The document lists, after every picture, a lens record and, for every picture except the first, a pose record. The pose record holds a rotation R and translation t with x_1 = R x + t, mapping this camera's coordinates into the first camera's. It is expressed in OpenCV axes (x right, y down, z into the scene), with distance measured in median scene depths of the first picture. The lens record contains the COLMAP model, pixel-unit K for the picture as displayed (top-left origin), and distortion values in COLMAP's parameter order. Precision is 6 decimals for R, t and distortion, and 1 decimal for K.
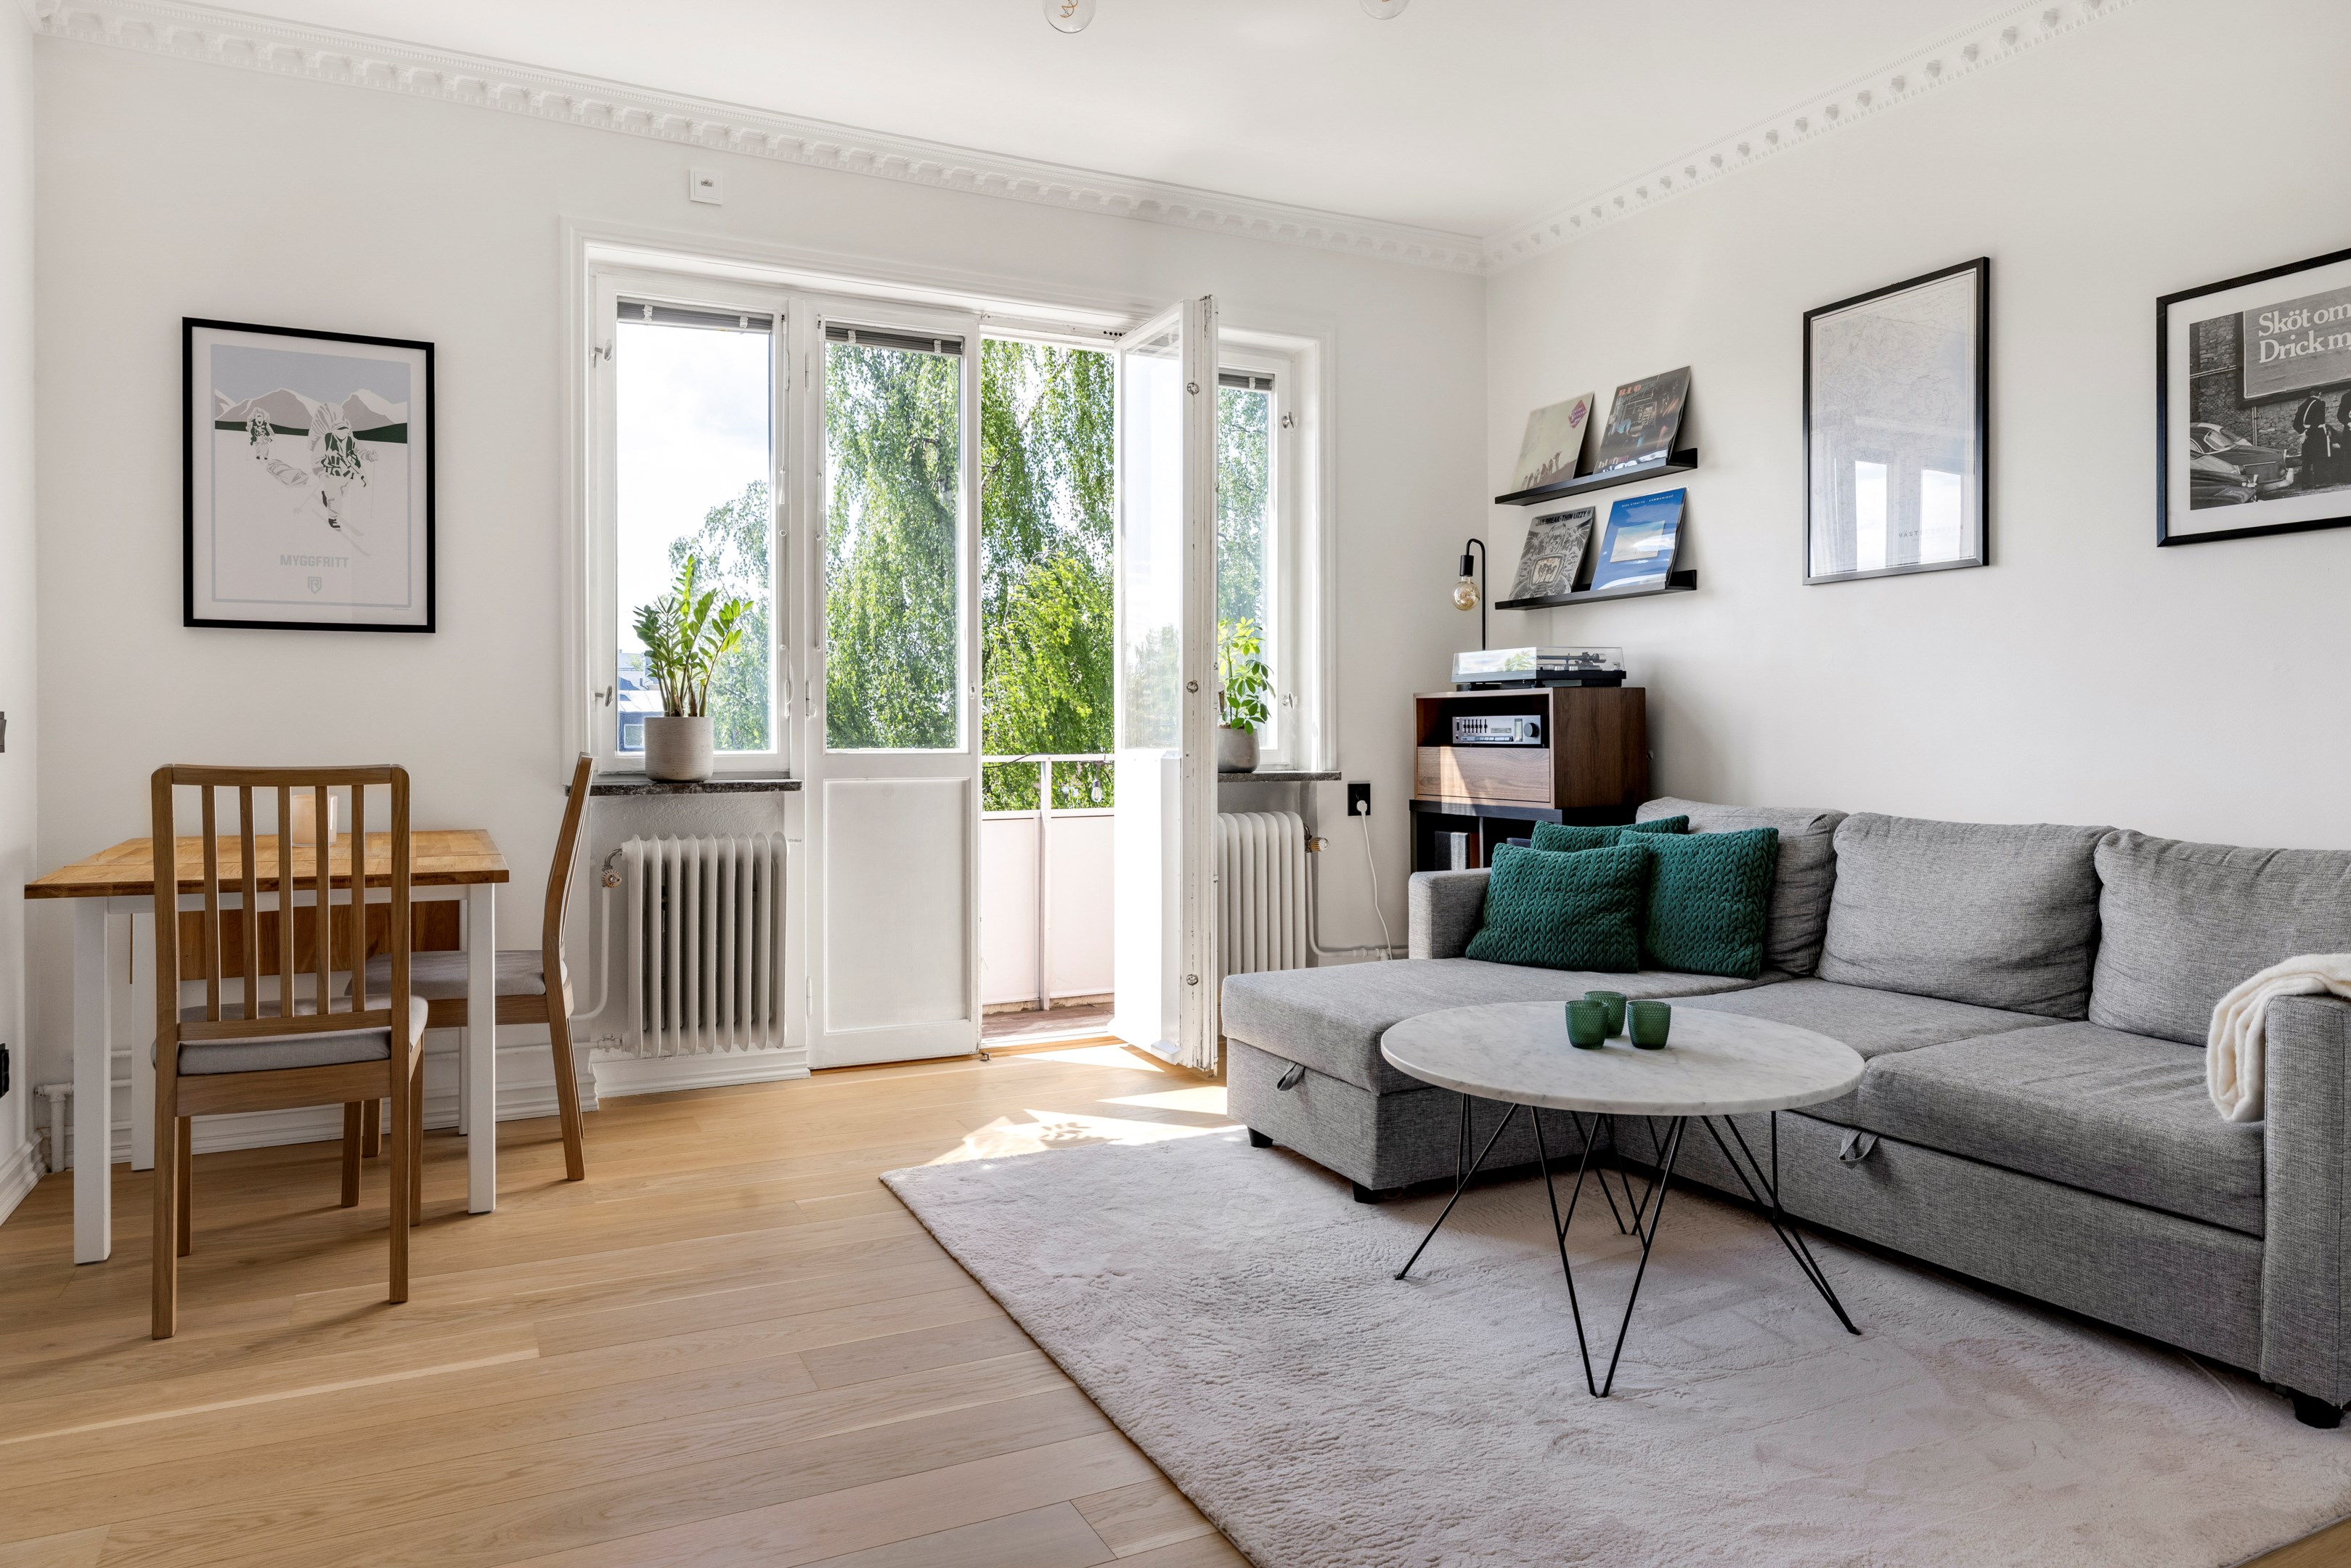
lens RADIAL K [[1495.3, 0, 1175.4], [0, 1495.3, 731.4], [0, 0, 1]] dist [-0.002081, 0.002539]
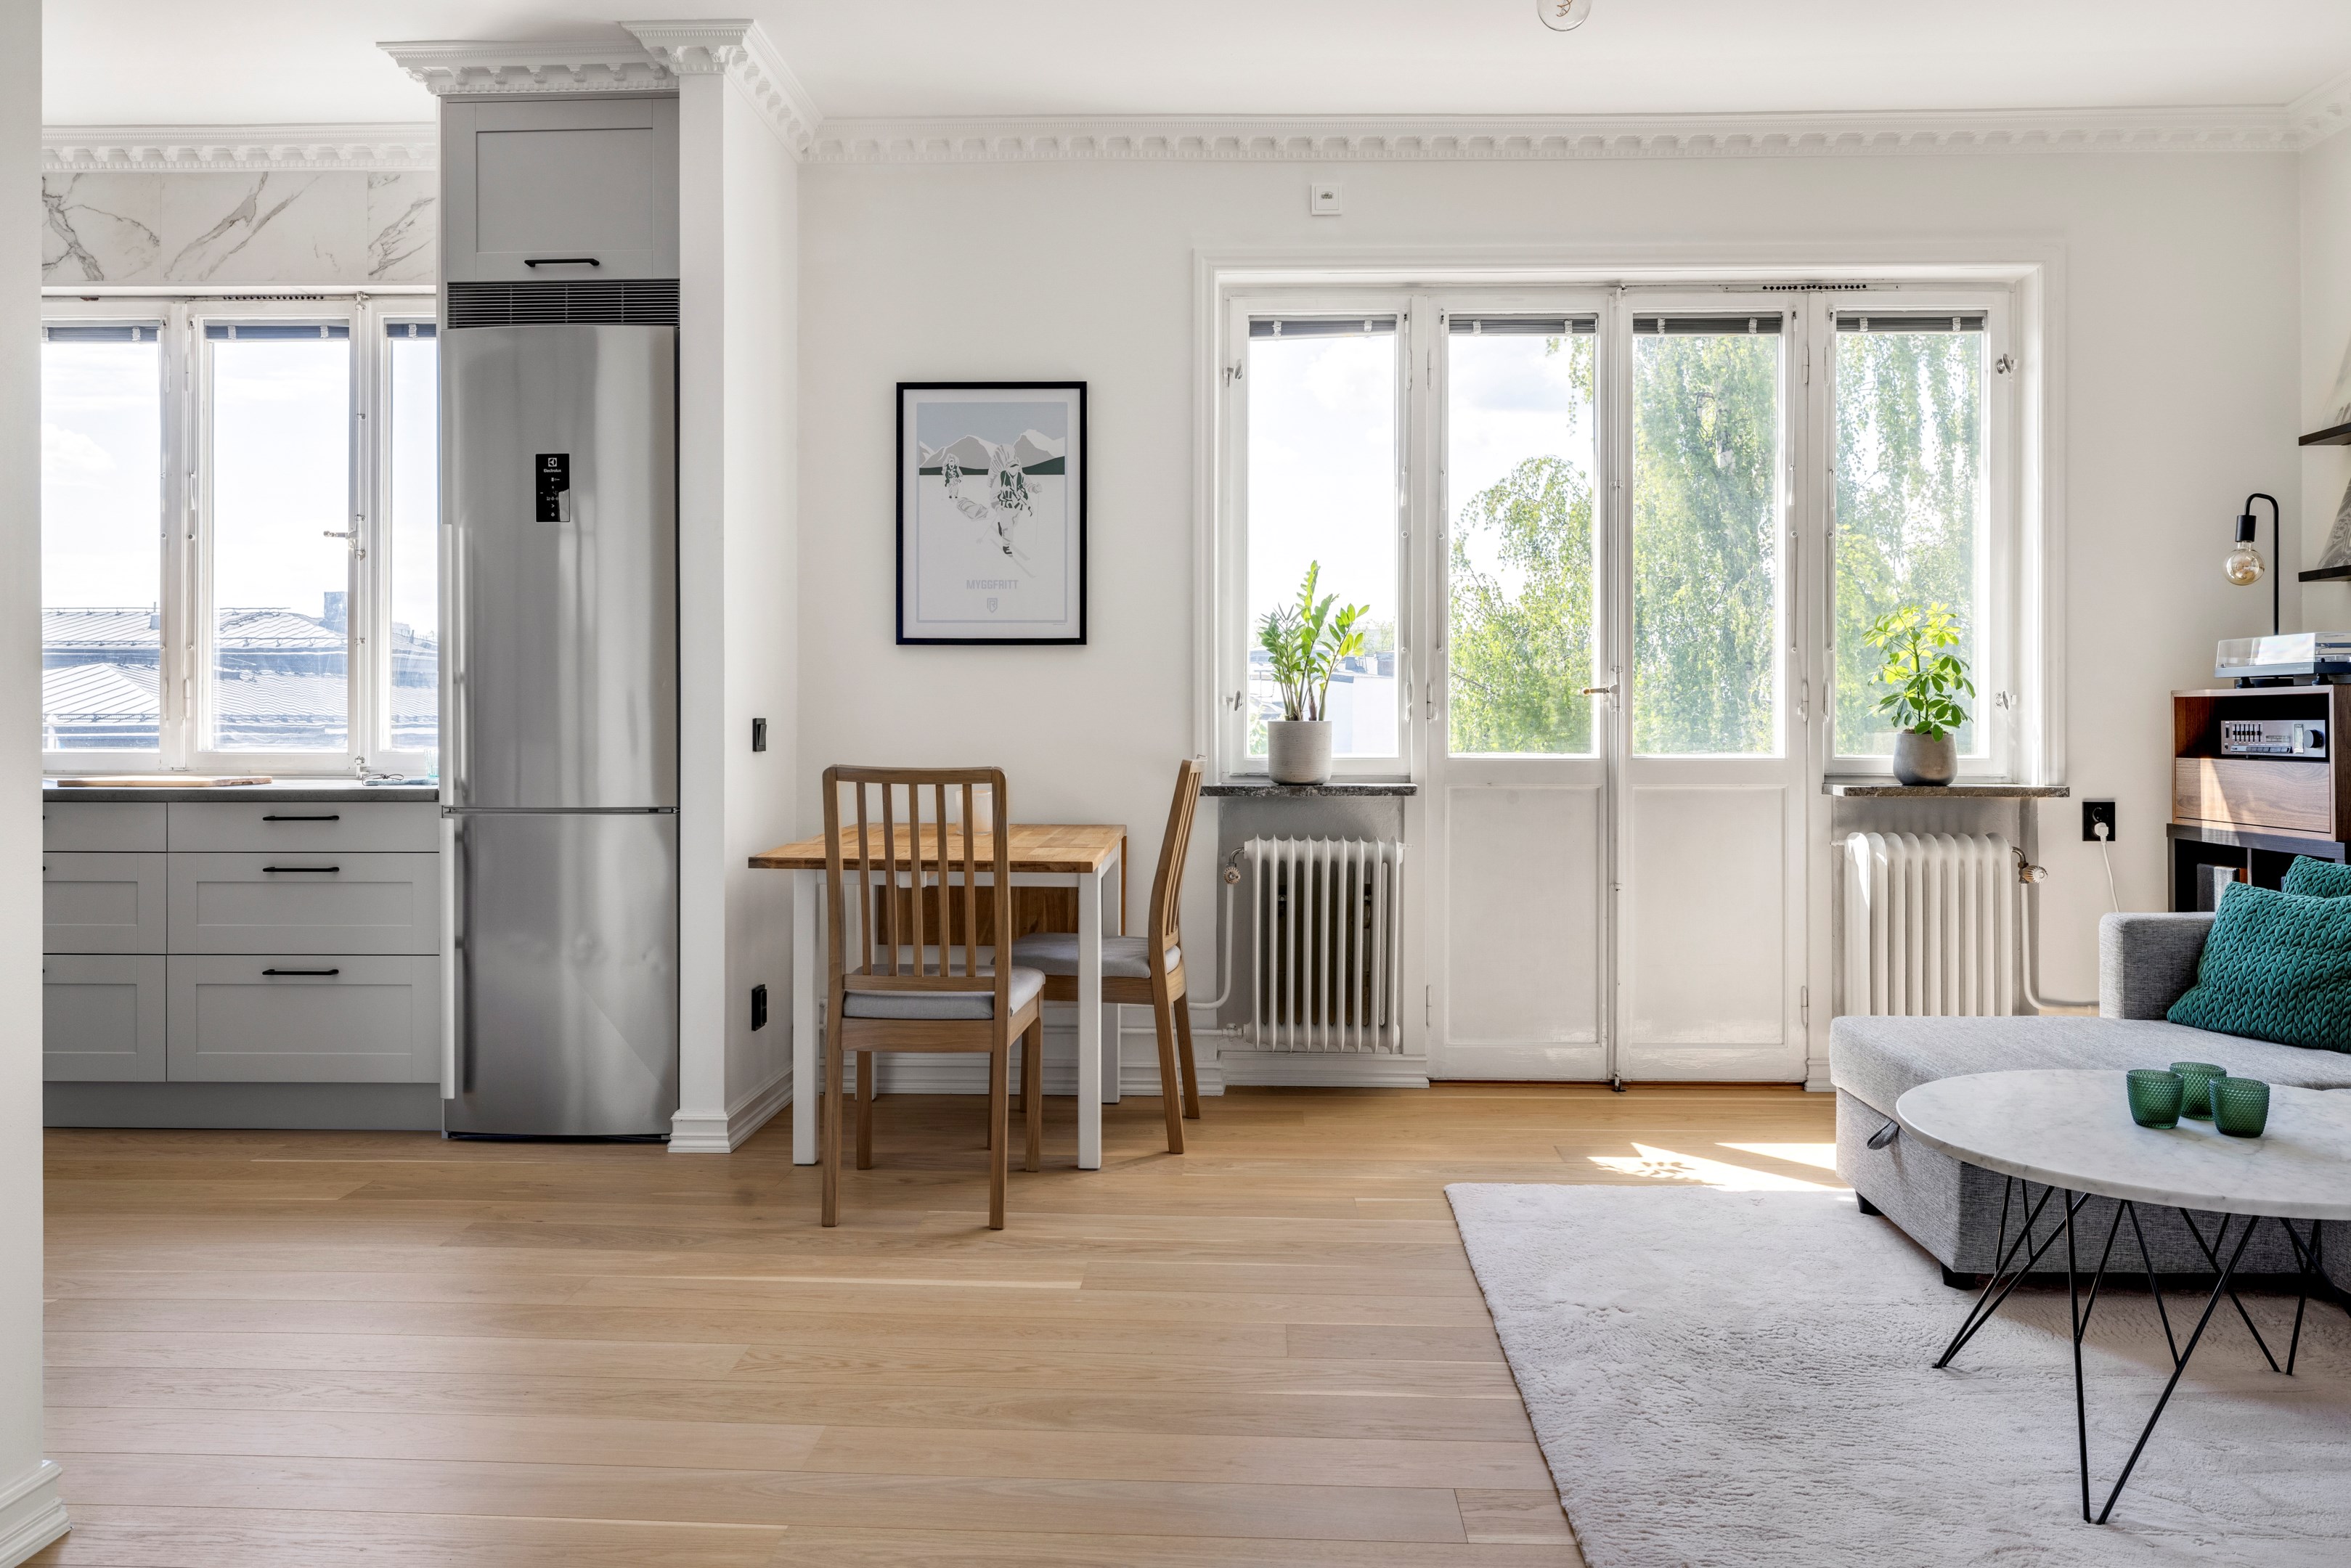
lens RADIAL K [[1707.1, 0, 1187.7], [0, 1707.1, 718.4], [0, 0, 1]] dist [-0.009503, 0.005829]
pose [[0.878197, 0.001902, -0.478296, 0.183472], [-0.003008, 0.999994, -0.001546, -0.010704], [0.478290, 0.002797, 0.878197, -0.072711]]
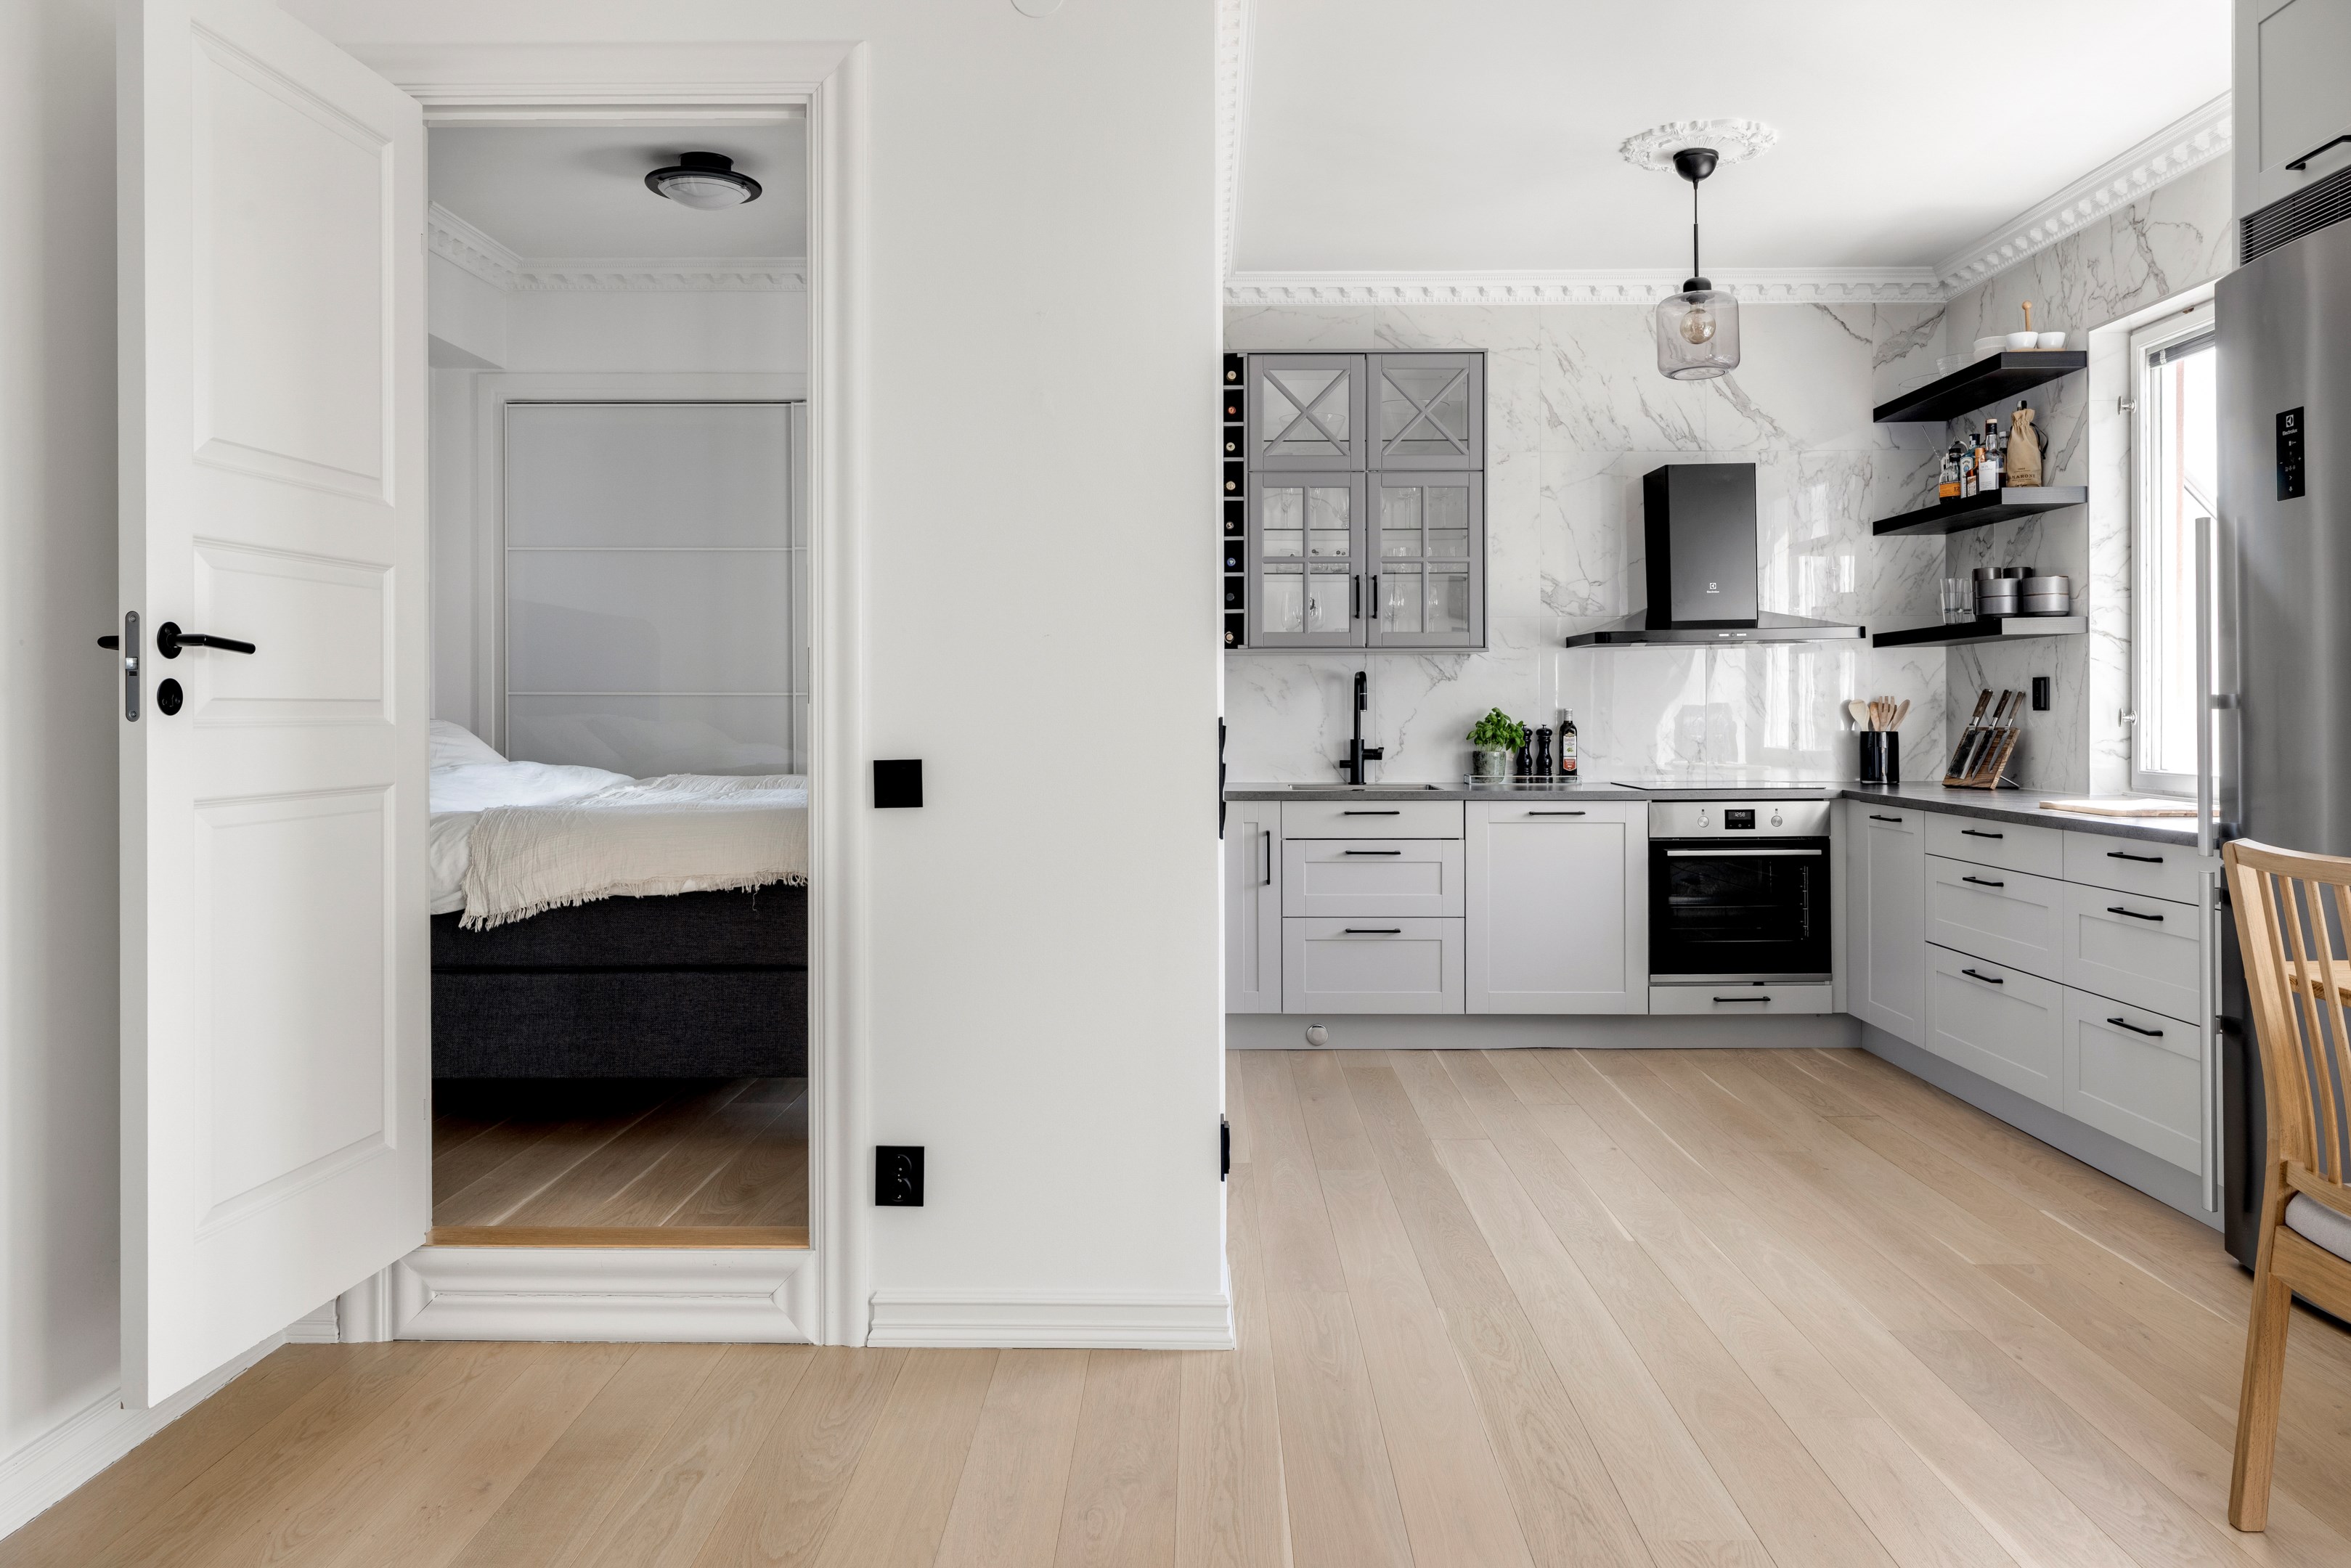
lens RADIAL K [[1707.1, 0, 1187.7], [0, 1707.1, 718.4], [0, 0, 1]] dist [-0.009503, 0.005829]
pose [[-0.445792, 0.007678, -0.895104, 0.302323], [0.002429, 0.999970, 0.007368, -0.038389], [0.895133, 0.001111, -0.445797, 0.624879]]
